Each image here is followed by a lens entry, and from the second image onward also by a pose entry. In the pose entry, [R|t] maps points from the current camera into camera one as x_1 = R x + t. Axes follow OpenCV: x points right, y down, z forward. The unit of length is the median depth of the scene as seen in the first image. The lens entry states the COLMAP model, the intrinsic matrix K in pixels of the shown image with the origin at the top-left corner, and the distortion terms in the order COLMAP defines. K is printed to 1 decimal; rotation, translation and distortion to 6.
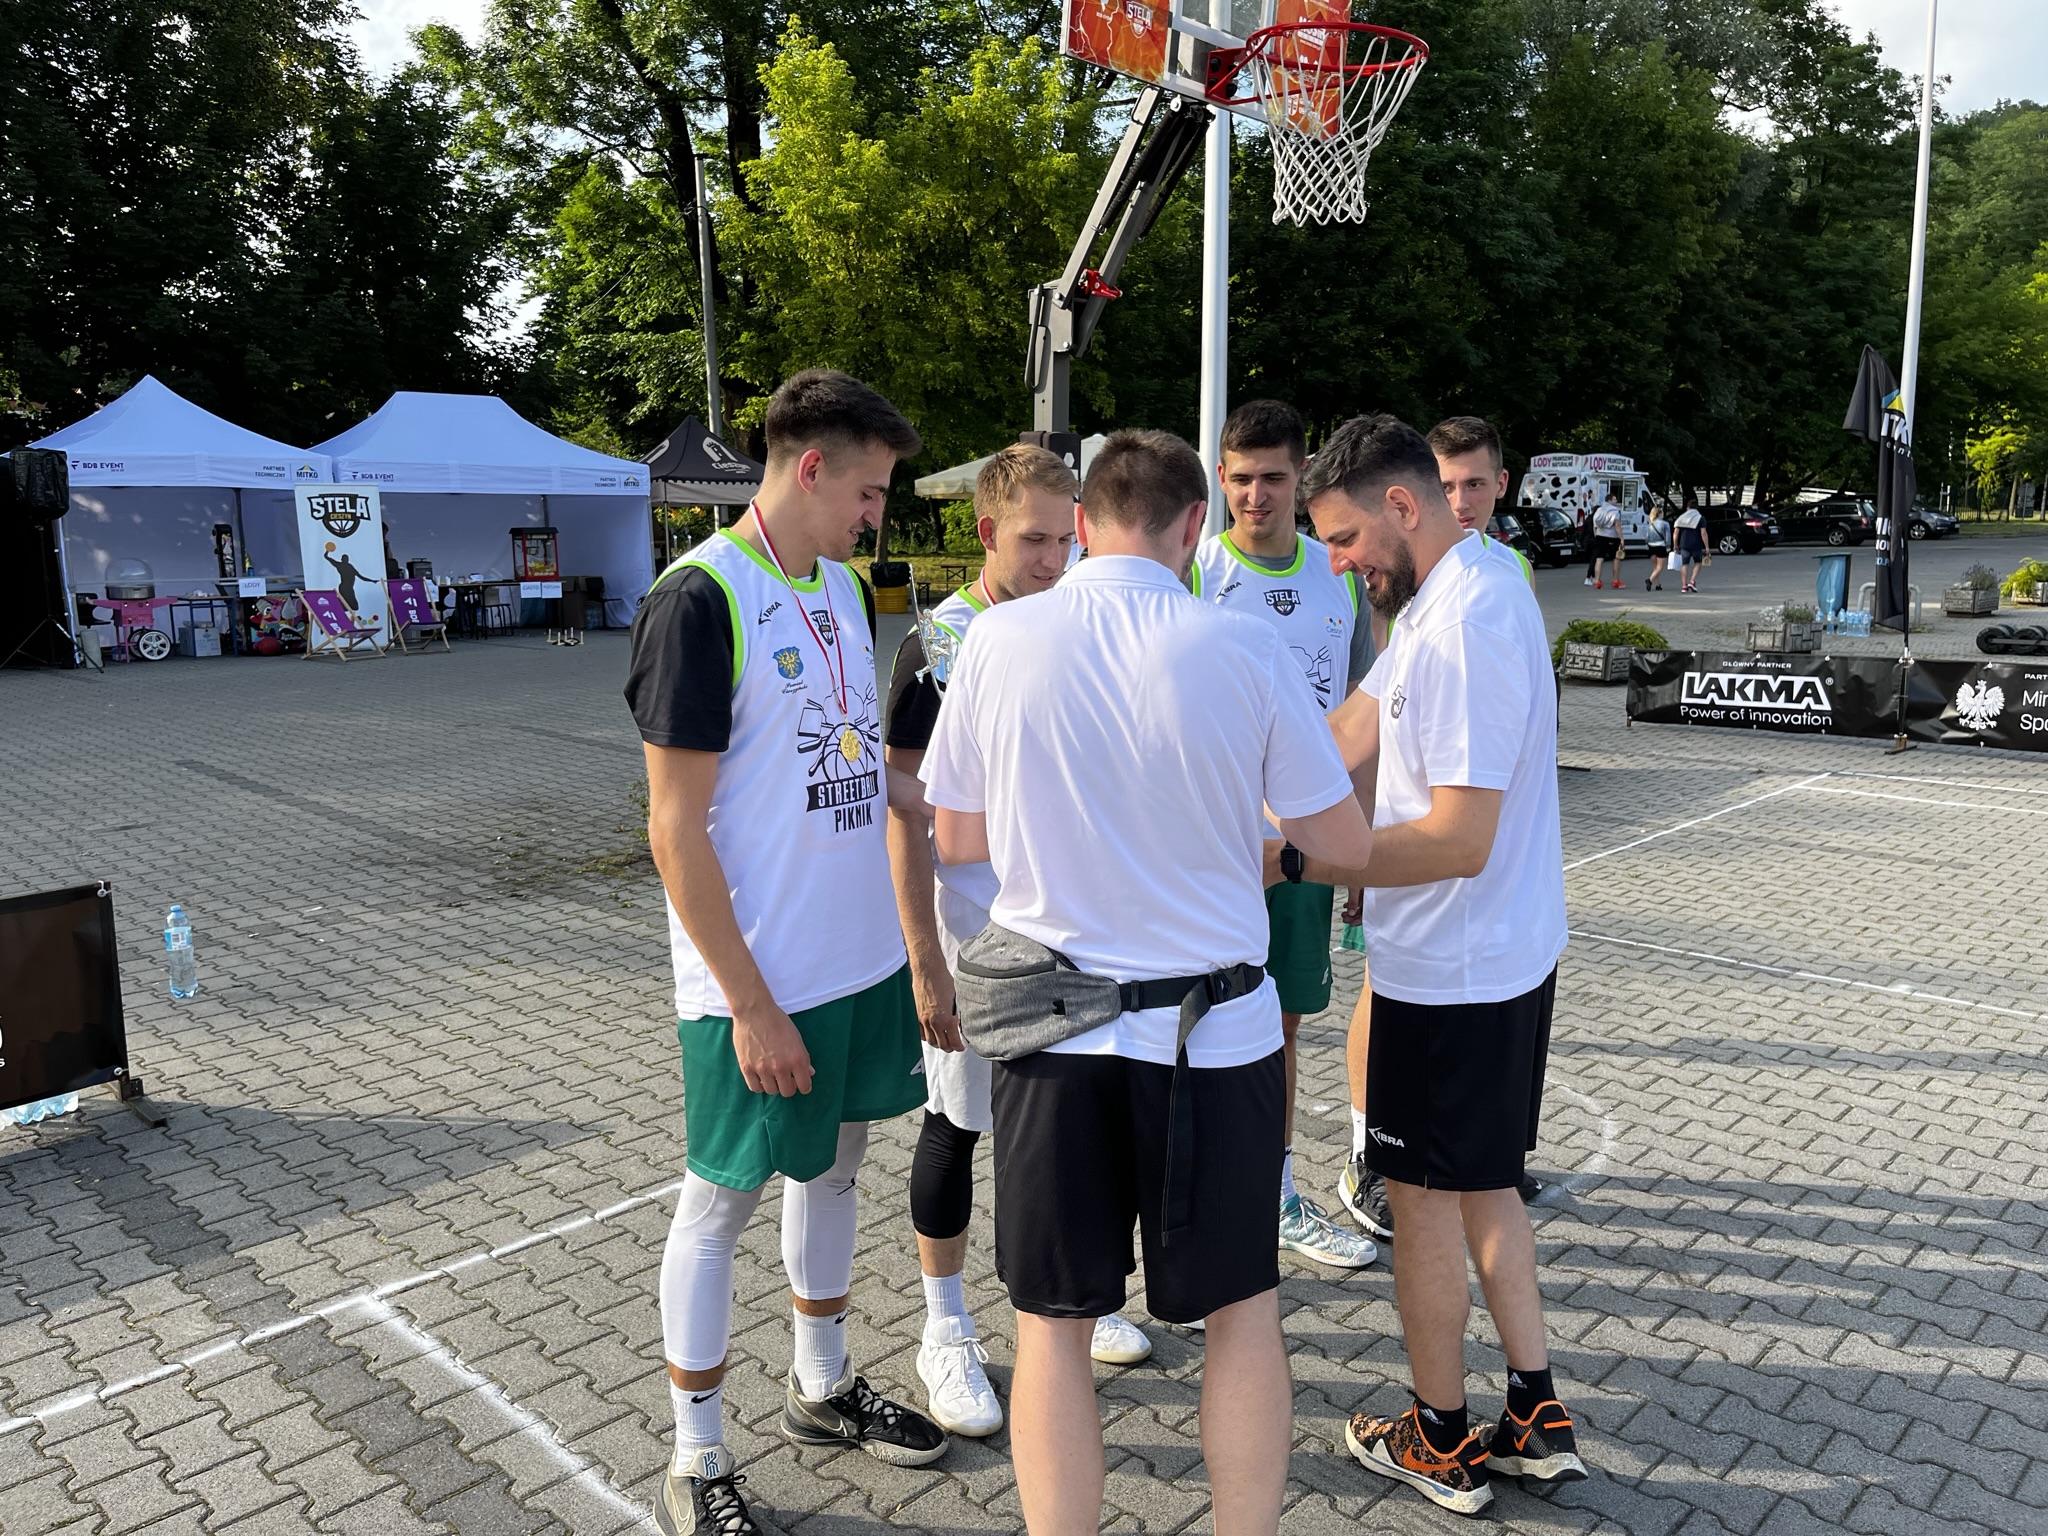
lens RADIAL K [[1541.8, 0, 1024.0], [0, 1541.8, 768.0], [0, 0, 1]] dist [0.060262, -0.092317]
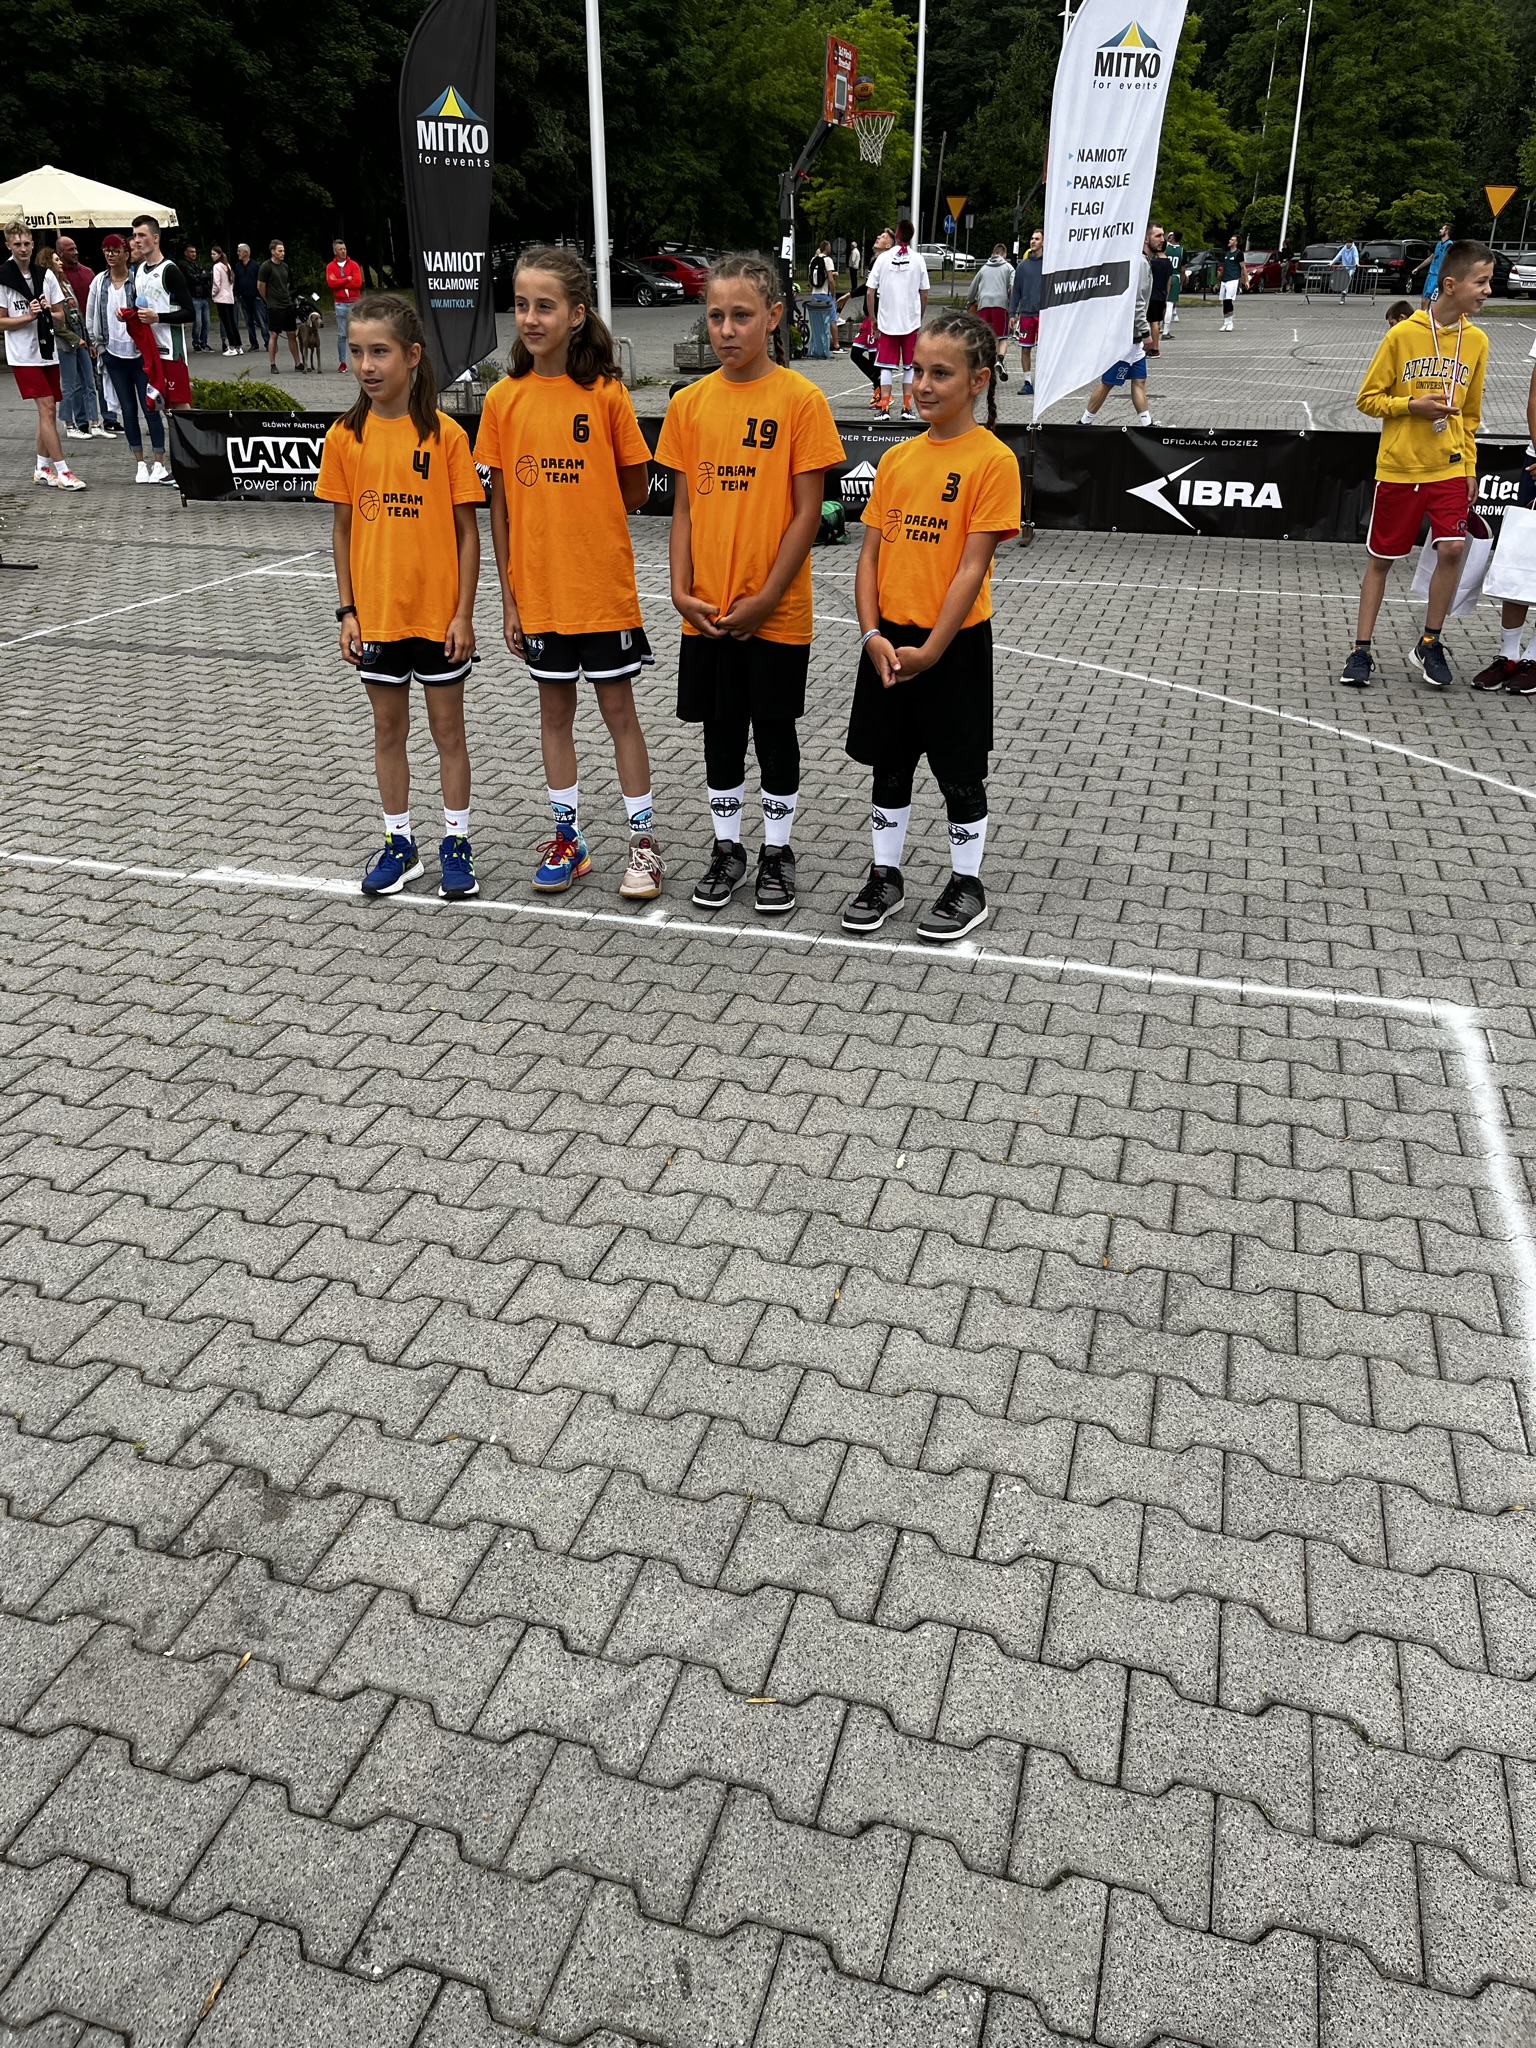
lens RADIAL K [[1519.4, 0, 753.7], [0, 1519.4, 1025.0], [0, 0, 1]] dist [0.058725, -0.087796]
pose [[0.886561, -0.200906, 0.416710, 0.148573], [0.071467, 0.949442, 0.305699, 0.004816], [-0.457059, -0.241240, 0.856096, 0.026167]]
